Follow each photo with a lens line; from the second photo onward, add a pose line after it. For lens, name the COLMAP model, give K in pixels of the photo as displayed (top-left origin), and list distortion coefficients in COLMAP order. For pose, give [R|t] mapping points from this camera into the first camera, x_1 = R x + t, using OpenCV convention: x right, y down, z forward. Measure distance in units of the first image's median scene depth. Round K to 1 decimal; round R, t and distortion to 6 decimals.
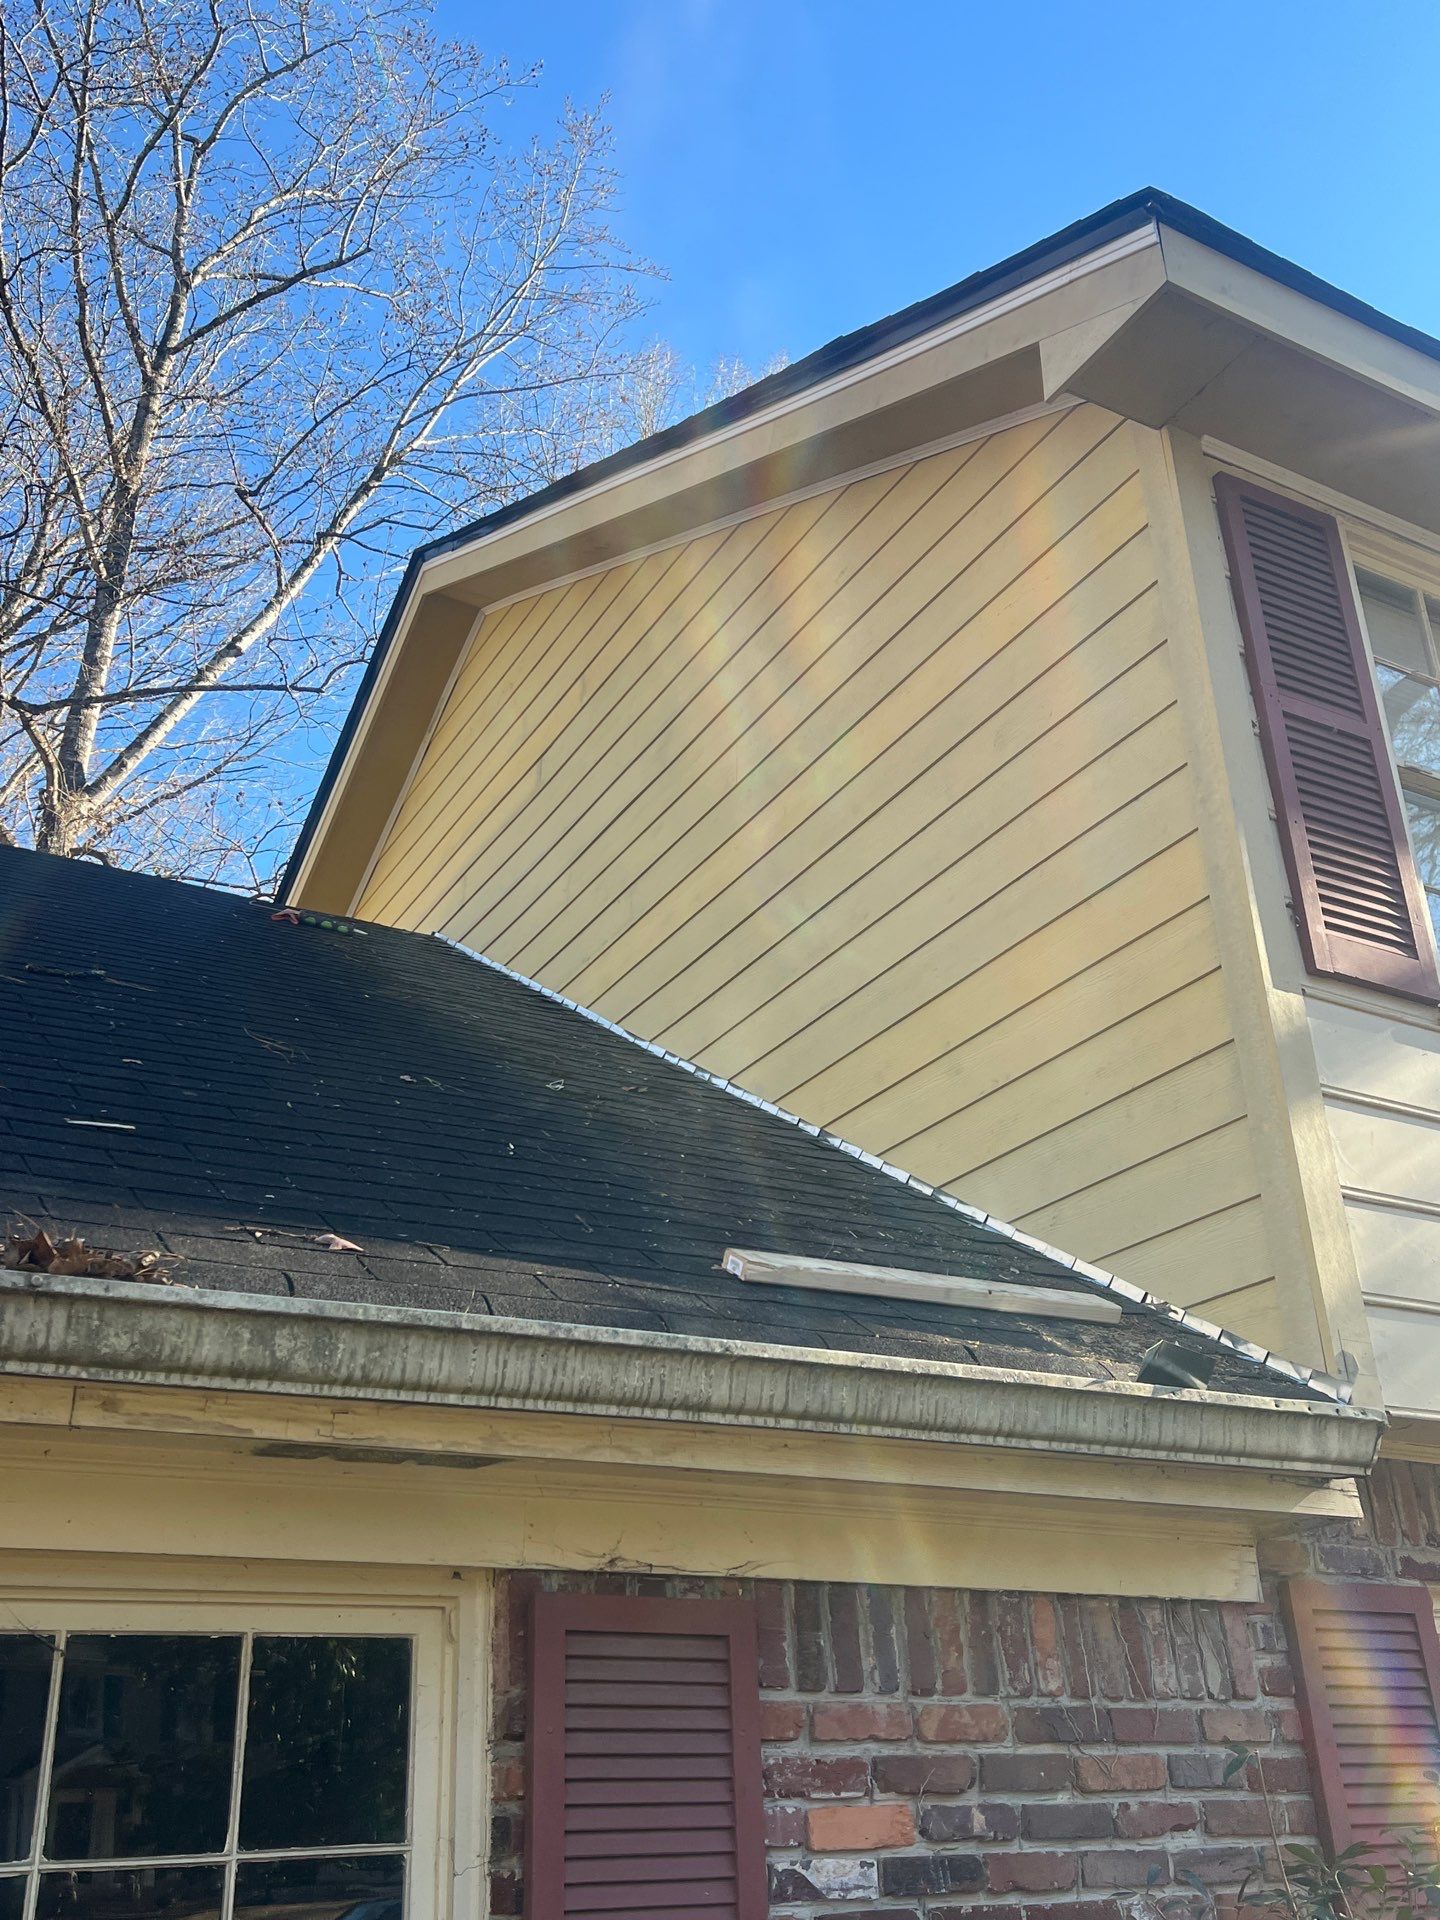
lens RADIAL K [[1811.2, 0, 748.3], [0, 1811.2, 921.3], [0, 0, 1]] dist [0.029468, 0.000000]
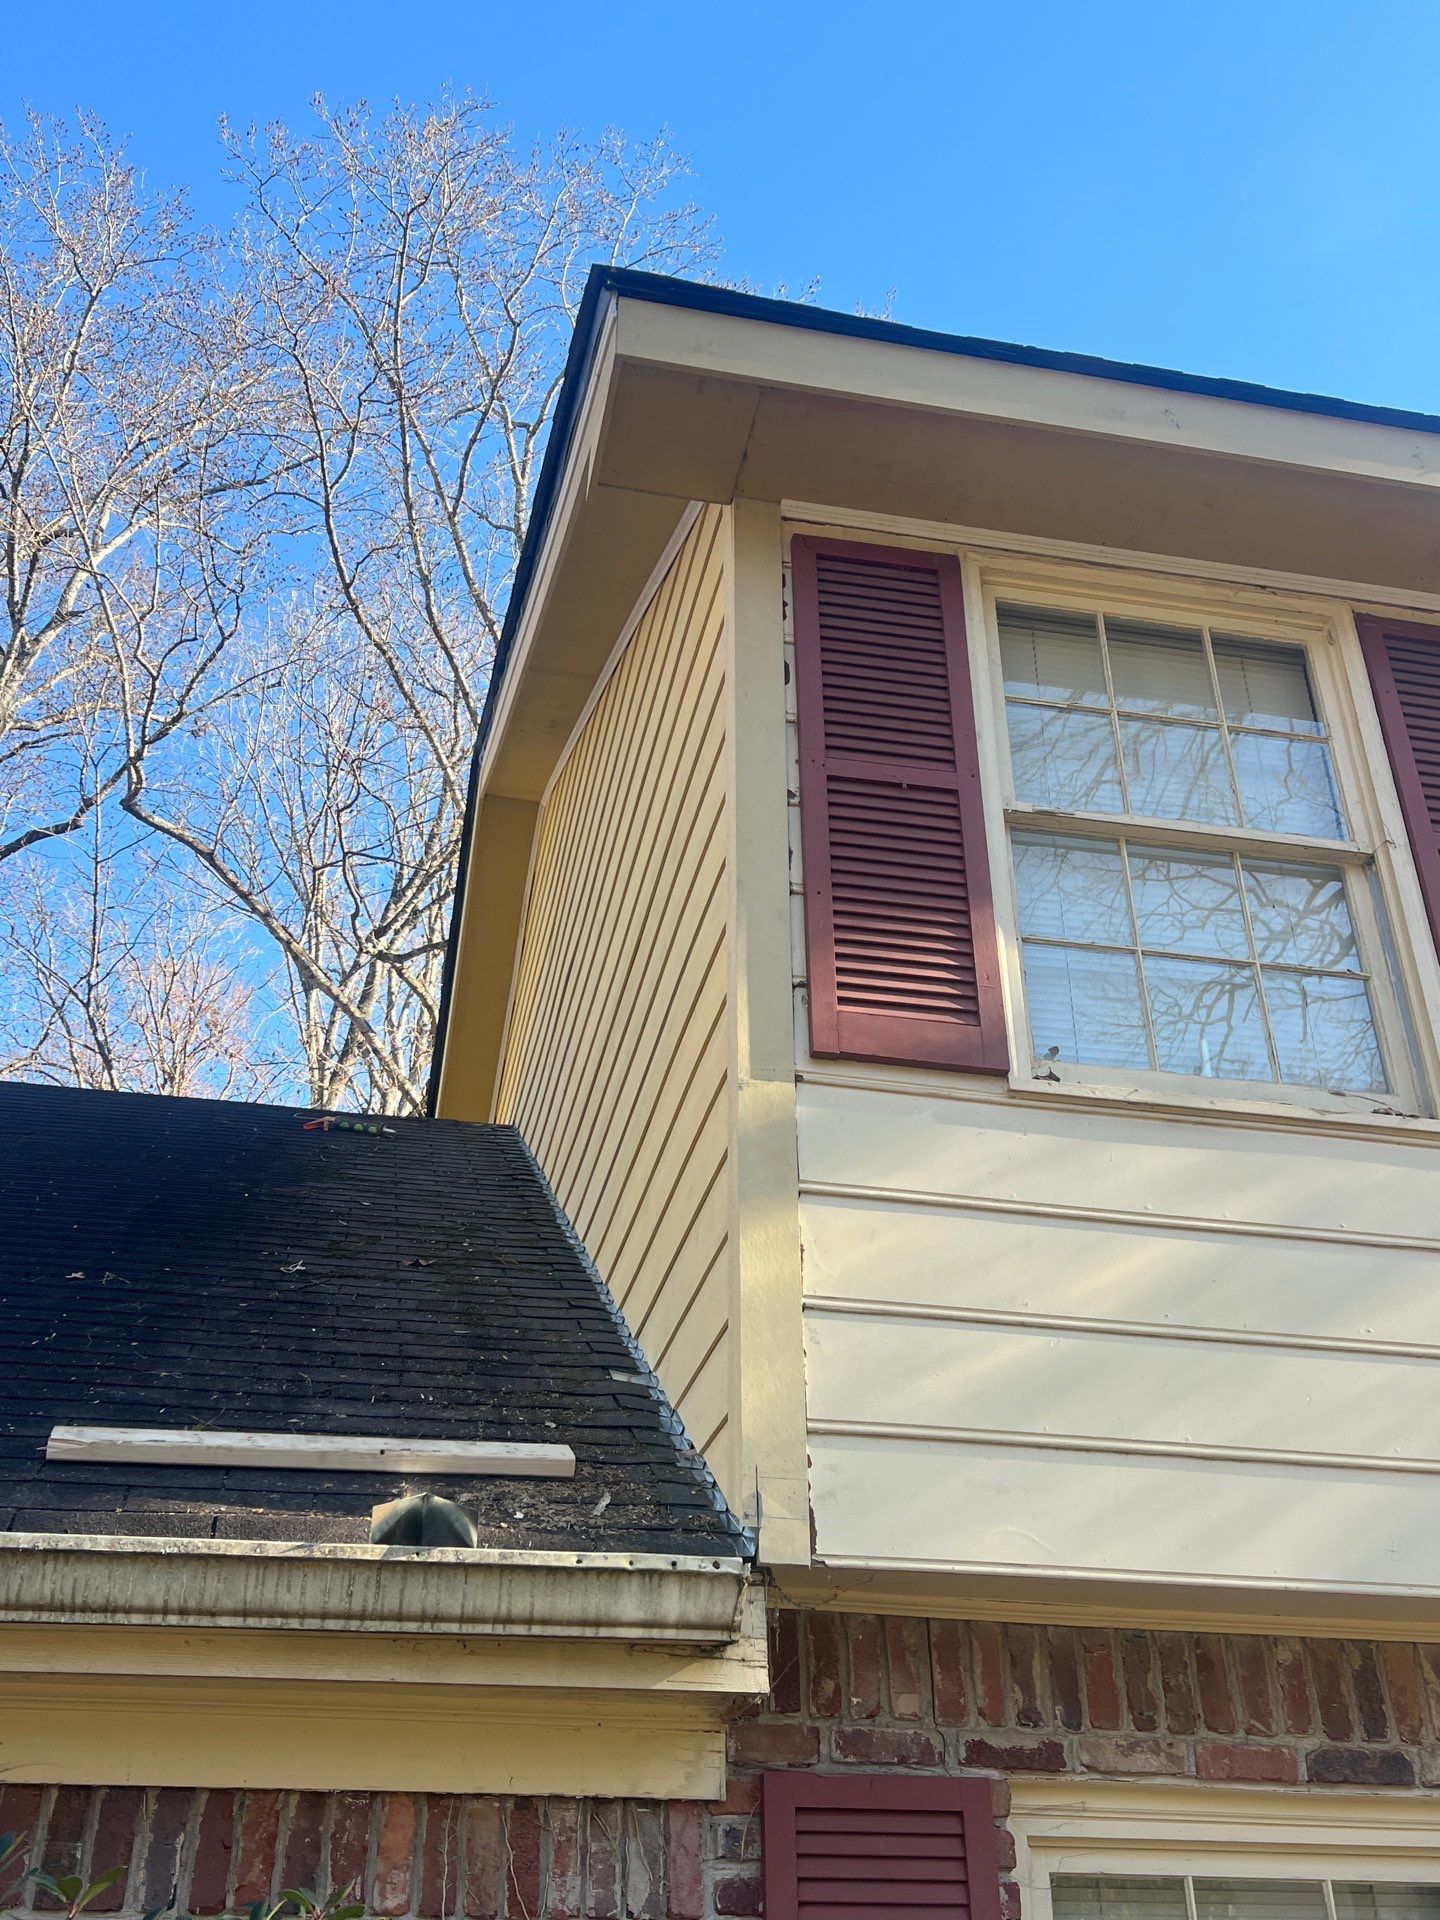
lens RADIAL K [[1811.2, 0, 742.4], [0, 1811.2, 915.1], [0, 0, 1]] dist [0.029468, 0.000000]
pose [[0.945134, -0.152641, -0.288830, 0.655049], [0.122333, 0.985167, -0.120332, 0.074857], [0.302914, 0.078396, 0.949788, 0.170977]]
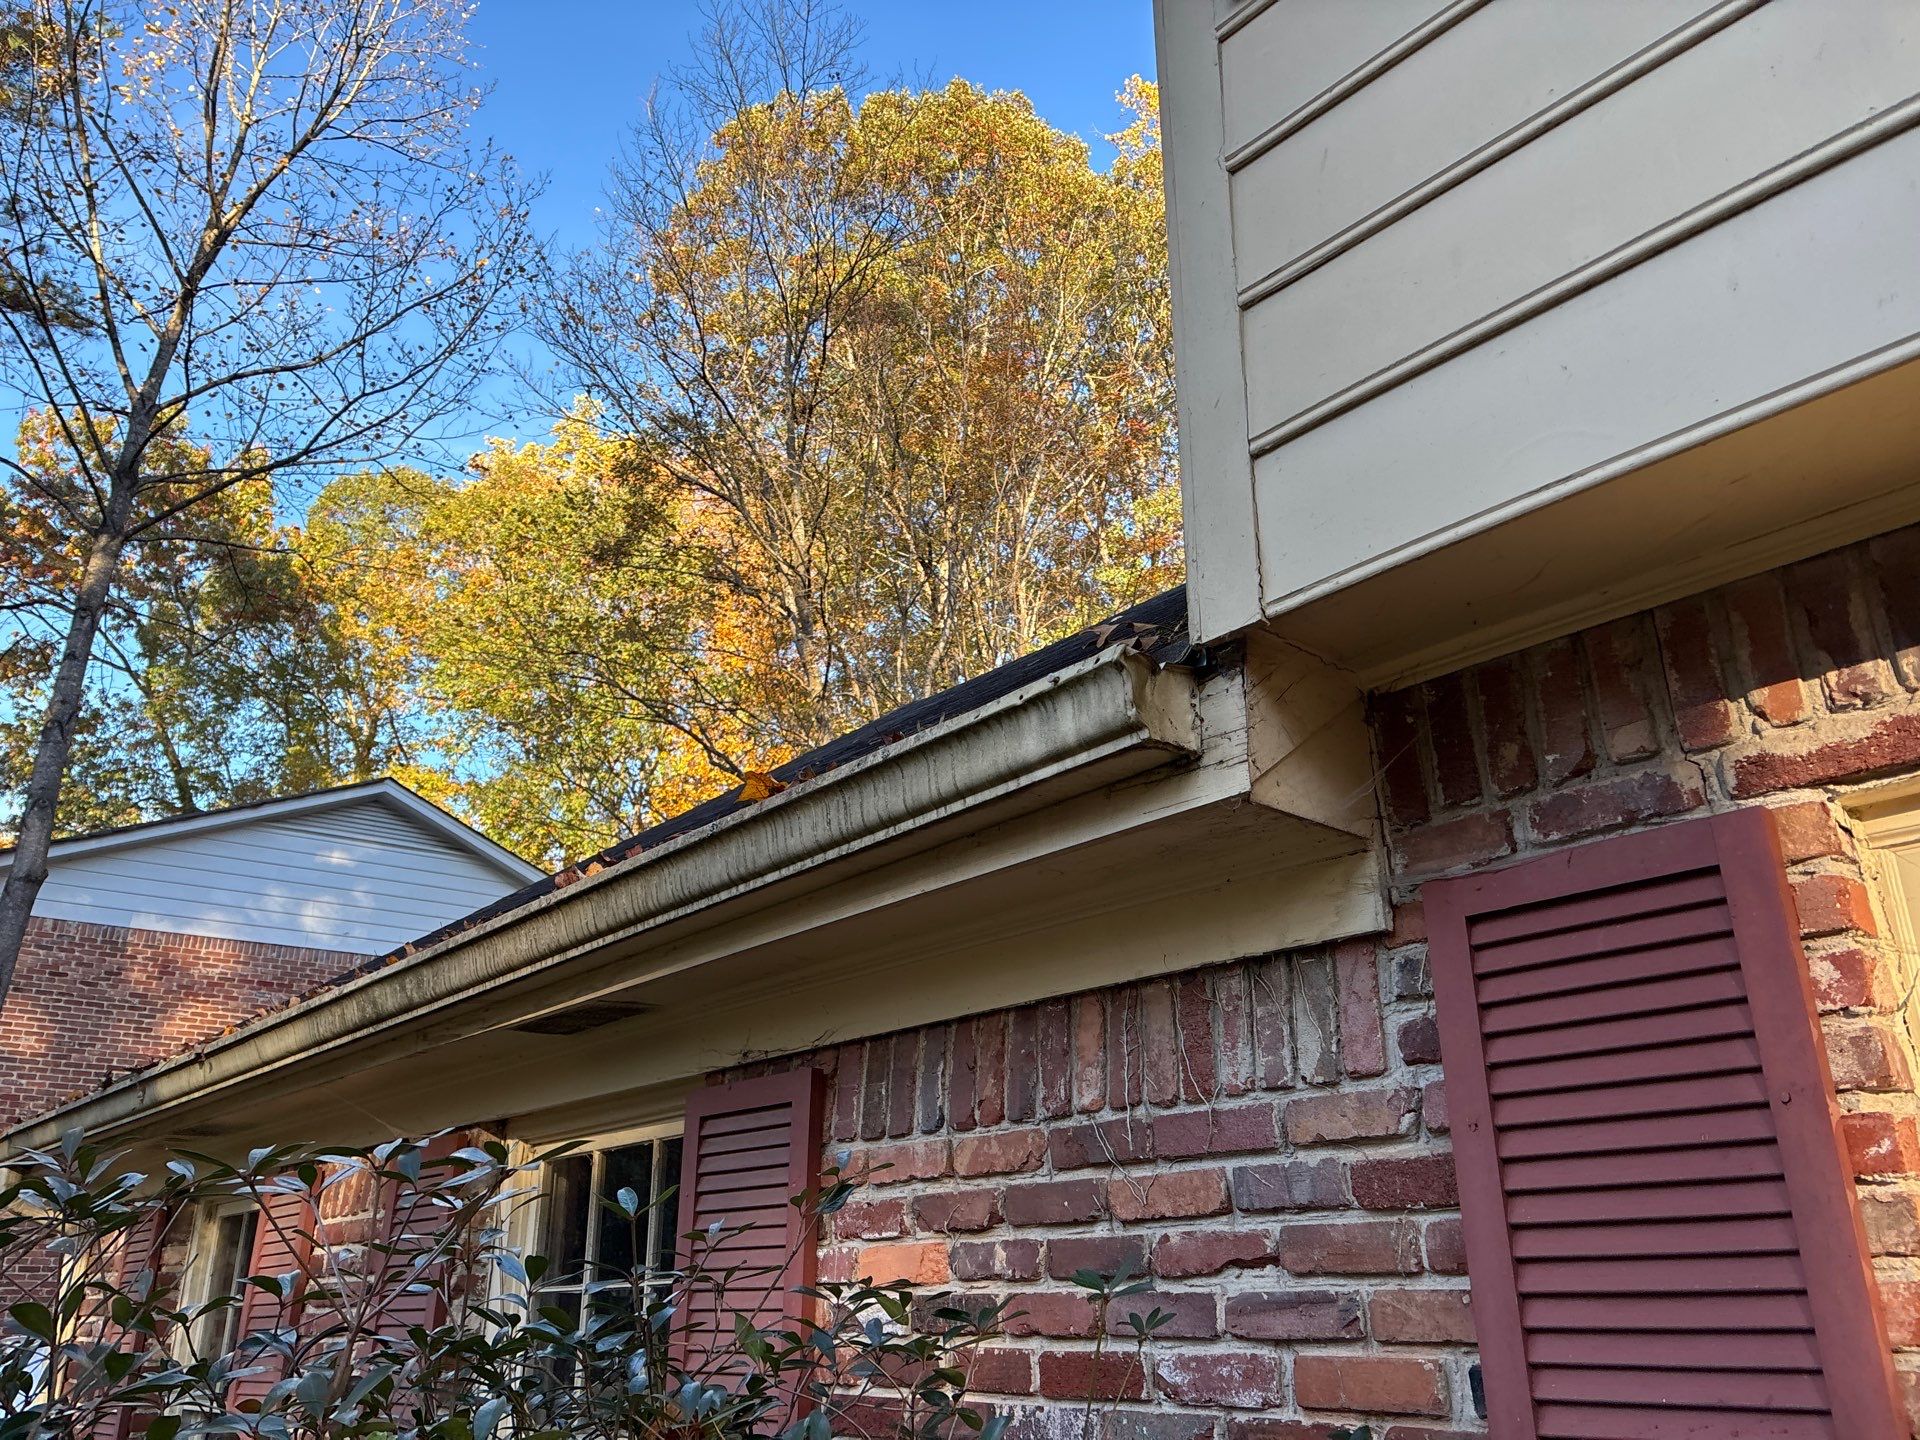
lens RADIAL K [[1440.3, 0, 965.7], [0, 1440.3, 708.6], [0, 0, 1]] dist [0.056166, -0.049613]
pose [[0.193935, -0.347569, -0.917380, 0.814132], [0.443089, 0.865349, -0.234186, 0.393785], [0.875249, -0.361064, 0.321825, 0.802609]]
